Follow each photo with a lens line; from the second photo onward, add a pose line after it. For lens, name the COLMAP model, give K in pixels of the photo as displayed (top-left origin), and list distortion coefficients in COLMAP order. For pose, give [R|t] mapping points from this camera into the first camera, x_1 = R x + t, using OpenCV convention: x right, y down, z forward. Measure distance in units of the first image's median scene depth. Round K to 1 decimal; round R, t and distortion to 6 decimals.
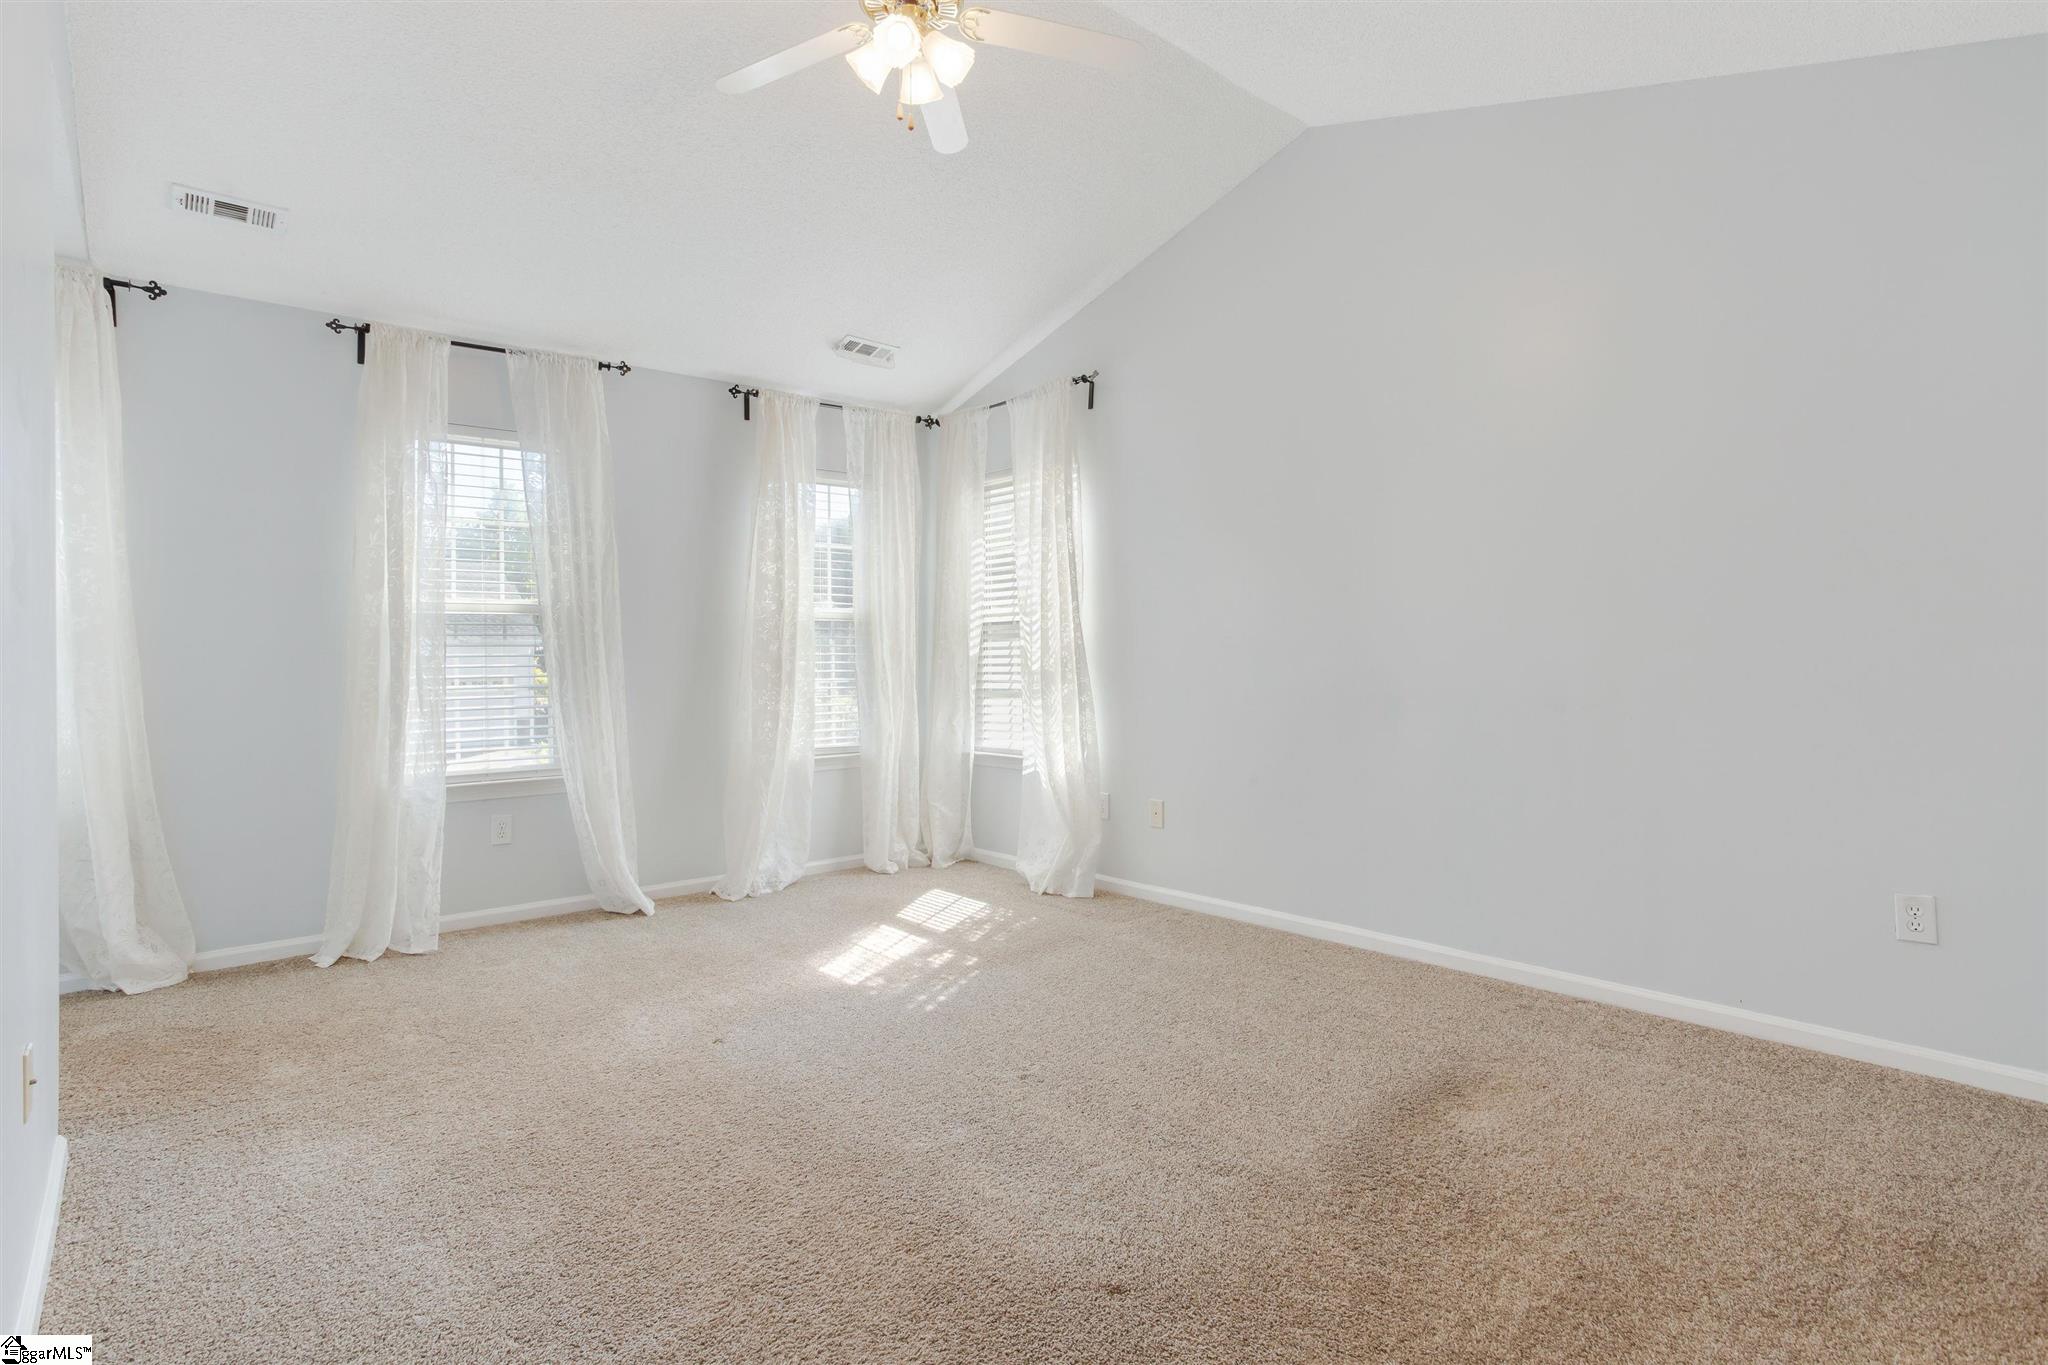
lens RADIAL K [[993.7, 0, 1015.4], [0, 993.7, 675.9], [0, 0, 1]] dist [-0.001019, 0.001989]
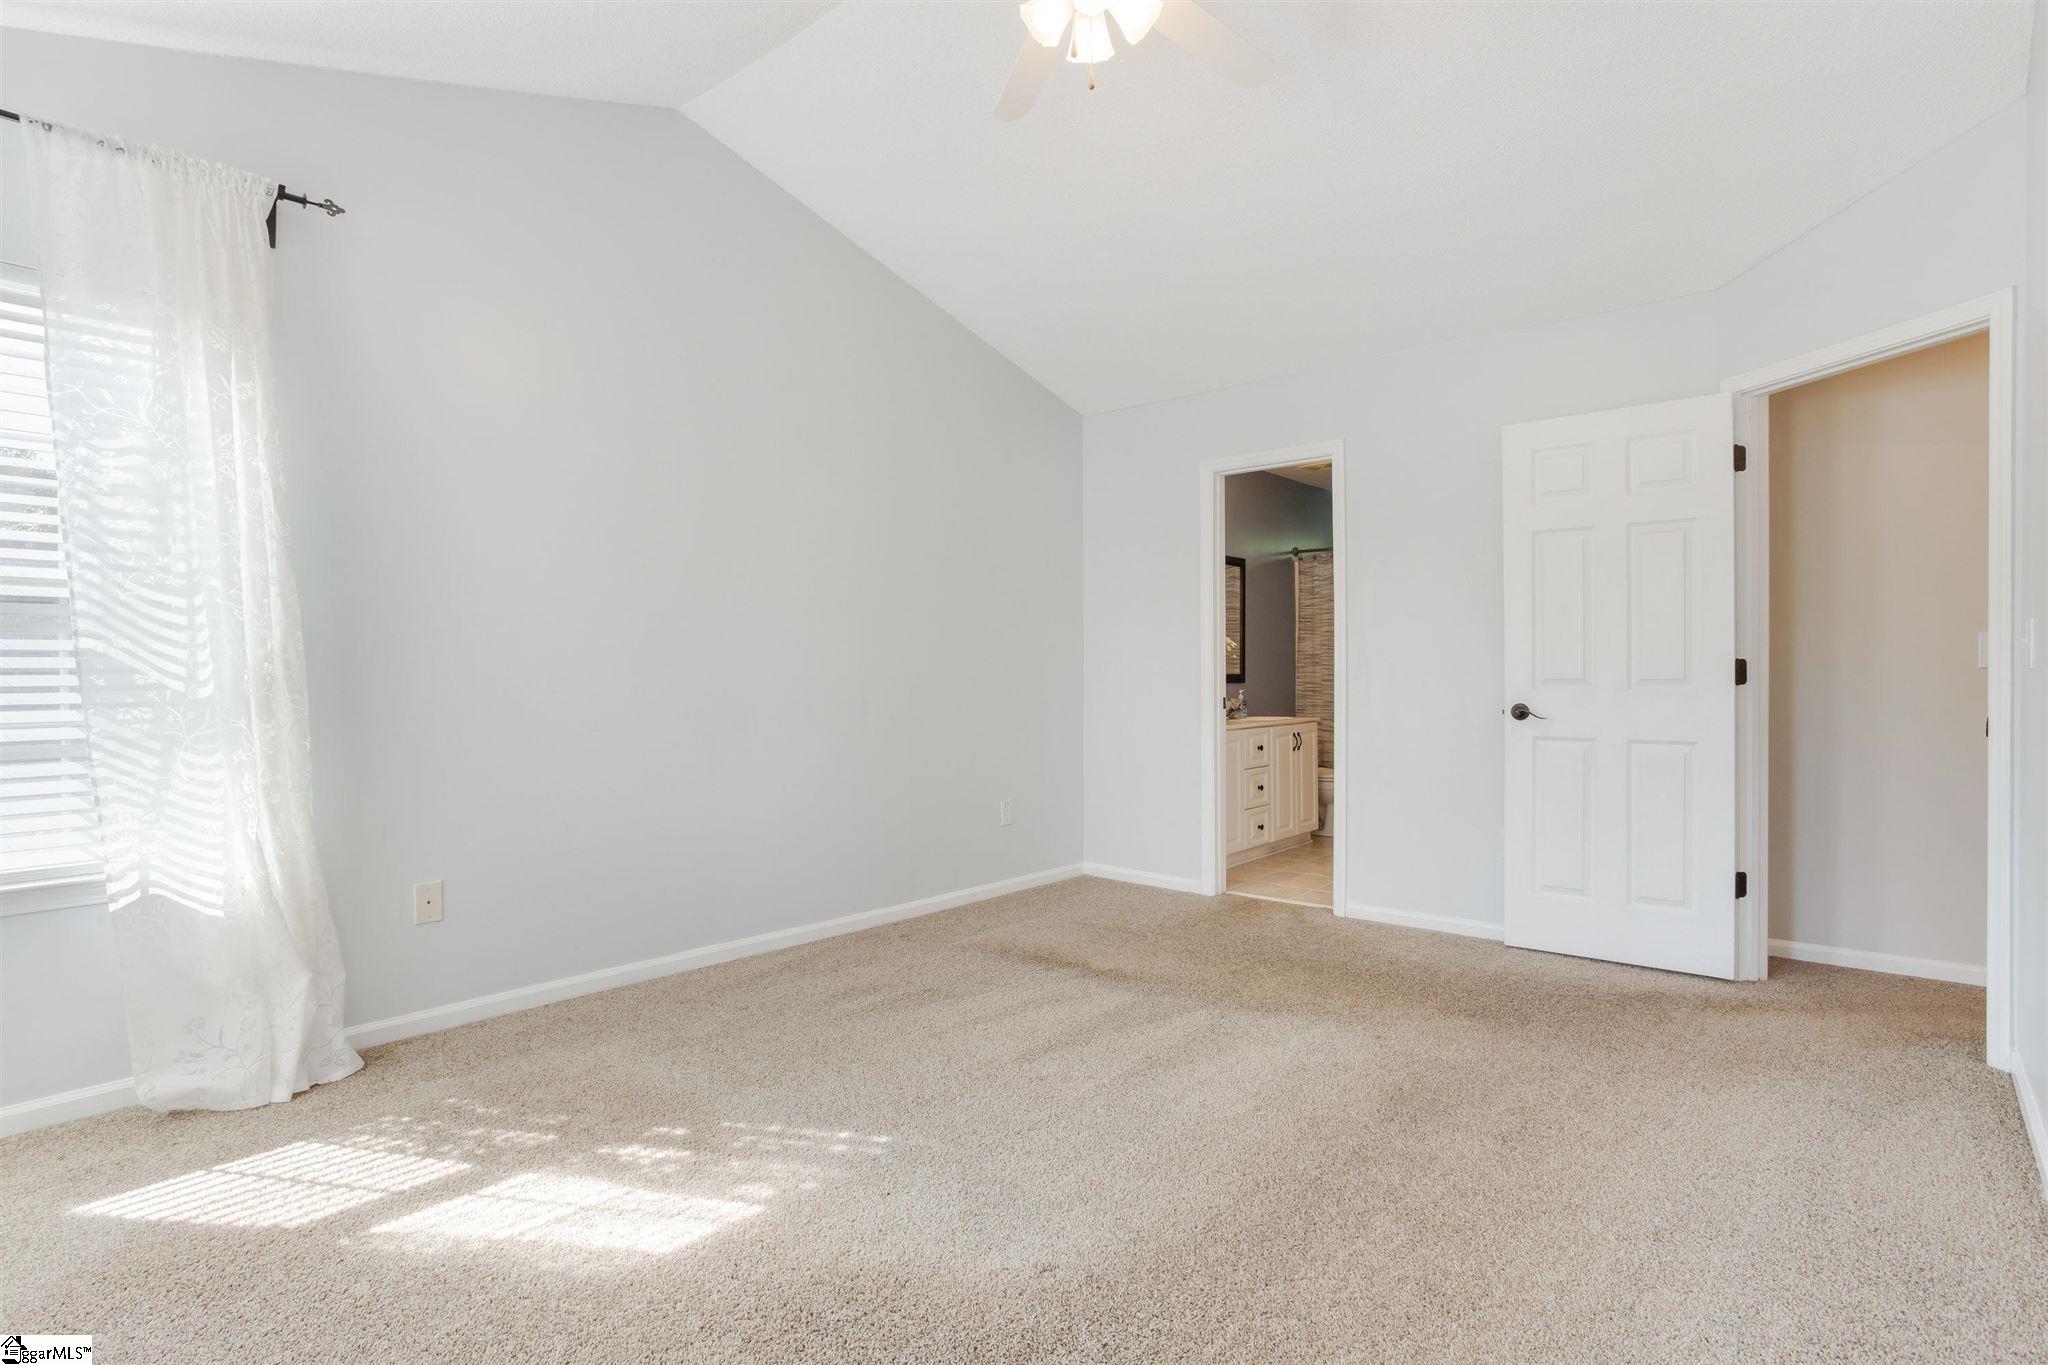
lens RADIAL K [[993.7, 0, 1021.3], [0, 993.7, 684.8], [0, 0, 1]] dist [-0.001019, 0.001989]
pose [[-0.073021, -0.009673, 0.997284, -0.710327], [0.025355, 0.999612, 0.011553, -0.009455], [-0.997008, 0.026130, -0.072747, 0.806726]]
